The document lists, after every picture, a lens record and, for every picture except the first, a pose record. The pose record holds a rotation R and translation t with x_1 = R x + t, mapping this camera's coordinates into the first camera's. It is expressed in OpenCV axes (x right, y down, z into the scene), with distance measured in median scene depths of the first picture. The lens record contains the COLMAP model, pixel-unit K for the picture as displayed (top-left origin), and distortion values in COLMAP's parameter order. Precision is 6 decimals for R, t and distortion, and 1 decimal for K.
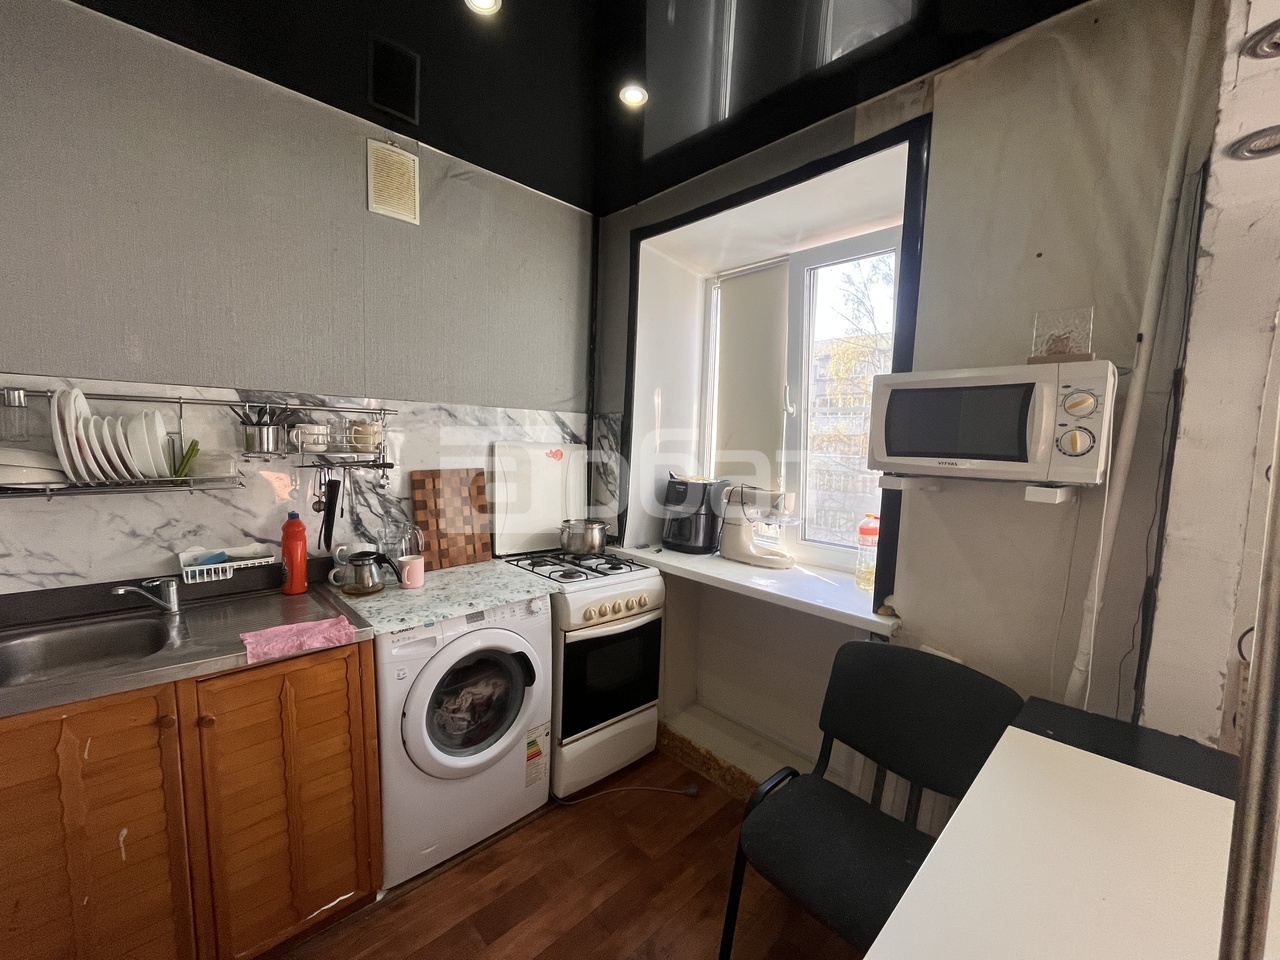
lens RADIAL K [[520.5, 0, 637.2], [0, 520.5, 486.0], [0, 0, 1]] dist [-0.002442, -0.000507]
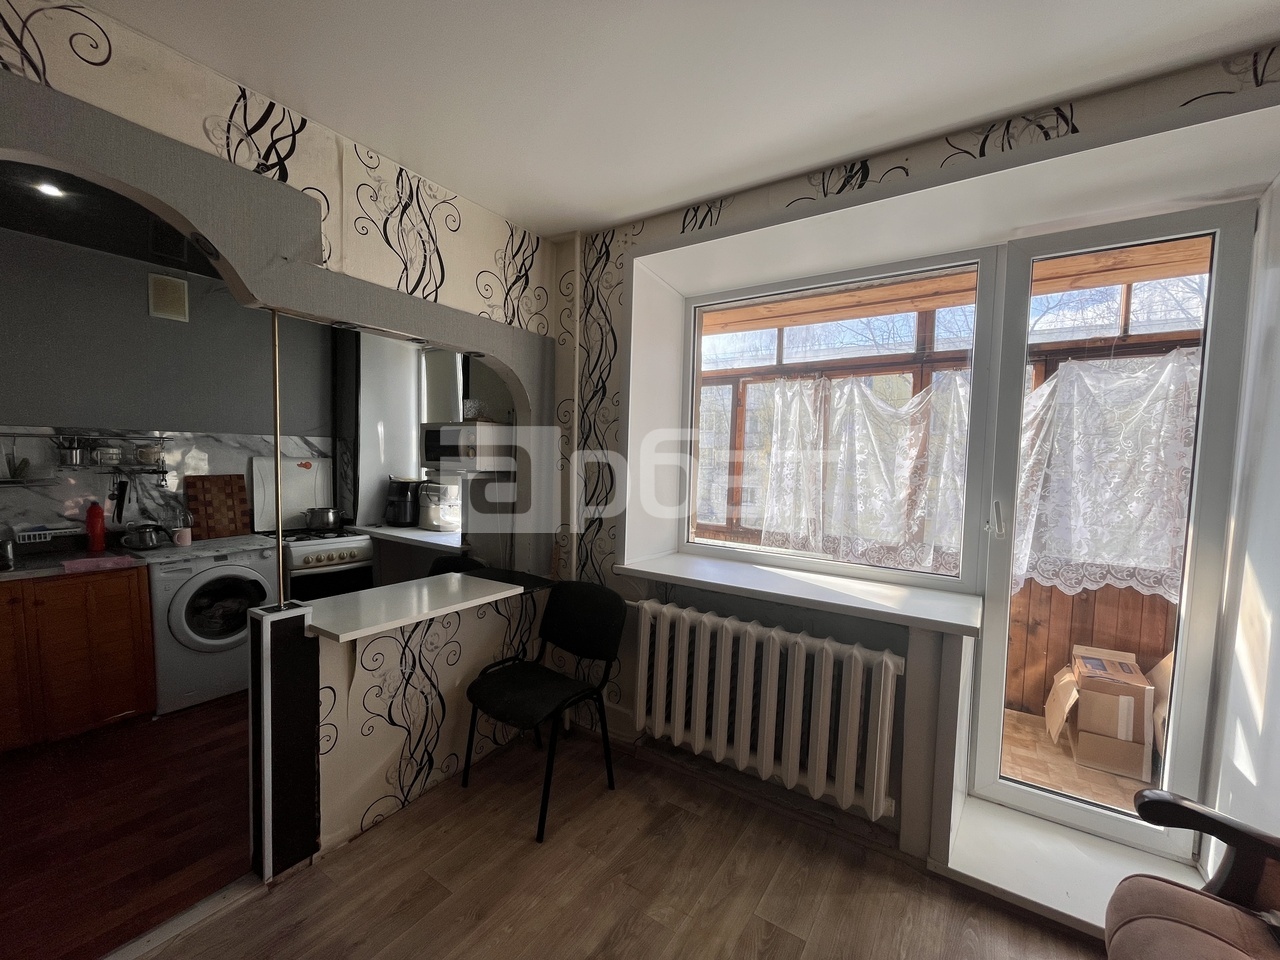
lens RADIAL K [[520.5, 0, 637.2], [0, 520.5, 486.0], [0, 0, 1]] dist [-0.002442, -0.000507]
pose [[0.976094, -0.023899, 0.216030, 0.626430], [0.029832, 0.999261, -0.024242, 0.088543], [-0.215291, 0.030107, 0.976086, -0.922646]]
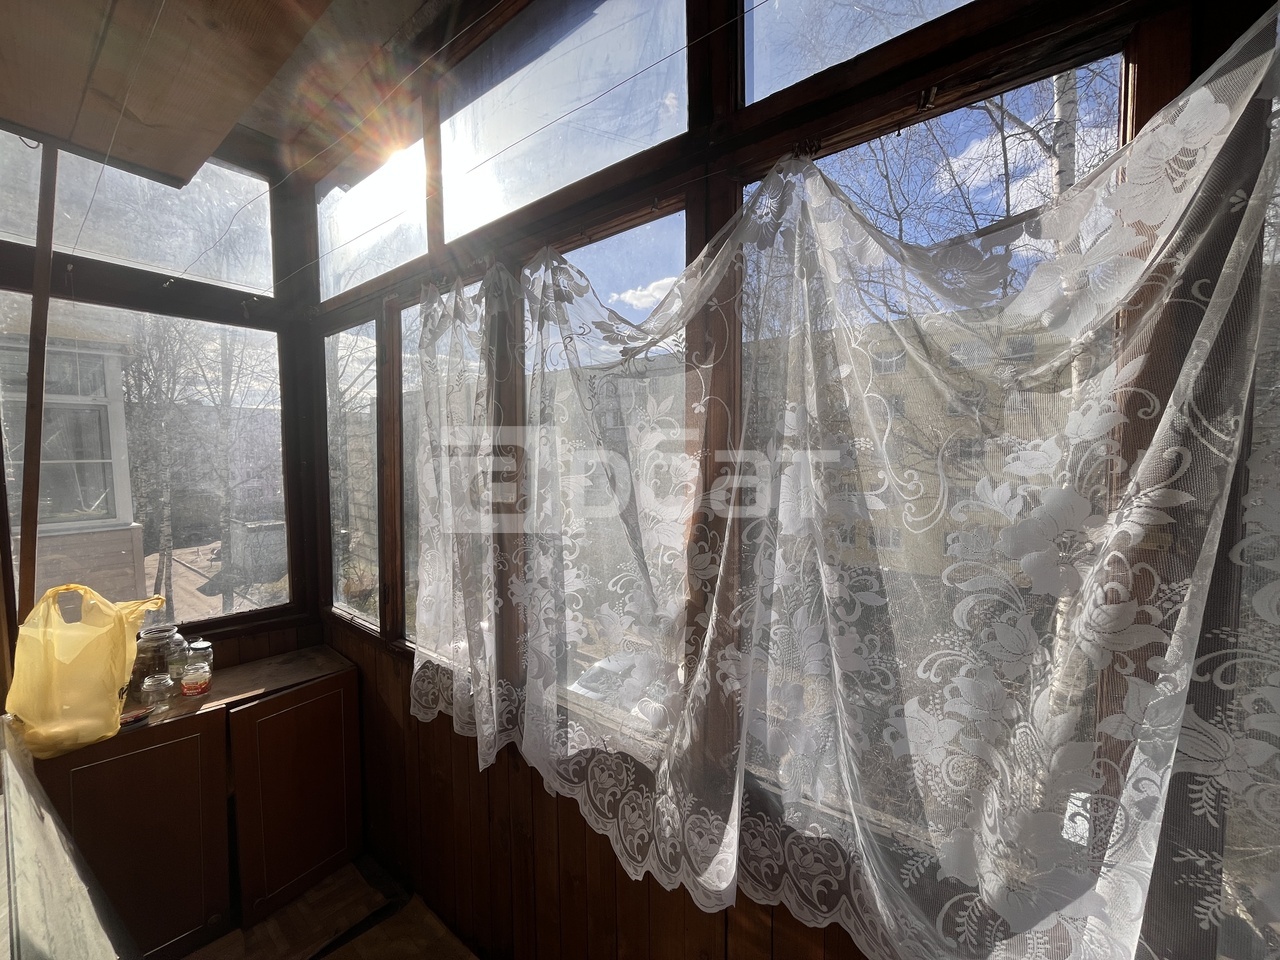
lens RADIAL K [[520.5, 0, 637.2], [0, 520.5, 486.0], [0, 0, 1]] dist [-0.002442, -0.000507]
pose [[0.988217, -0.056049, 0.142431, 1.758424], [0.059105, 0.998102, -0.017315, -0.014001], [-0.141190, 0.025529, 0.989653, 0.053768]]
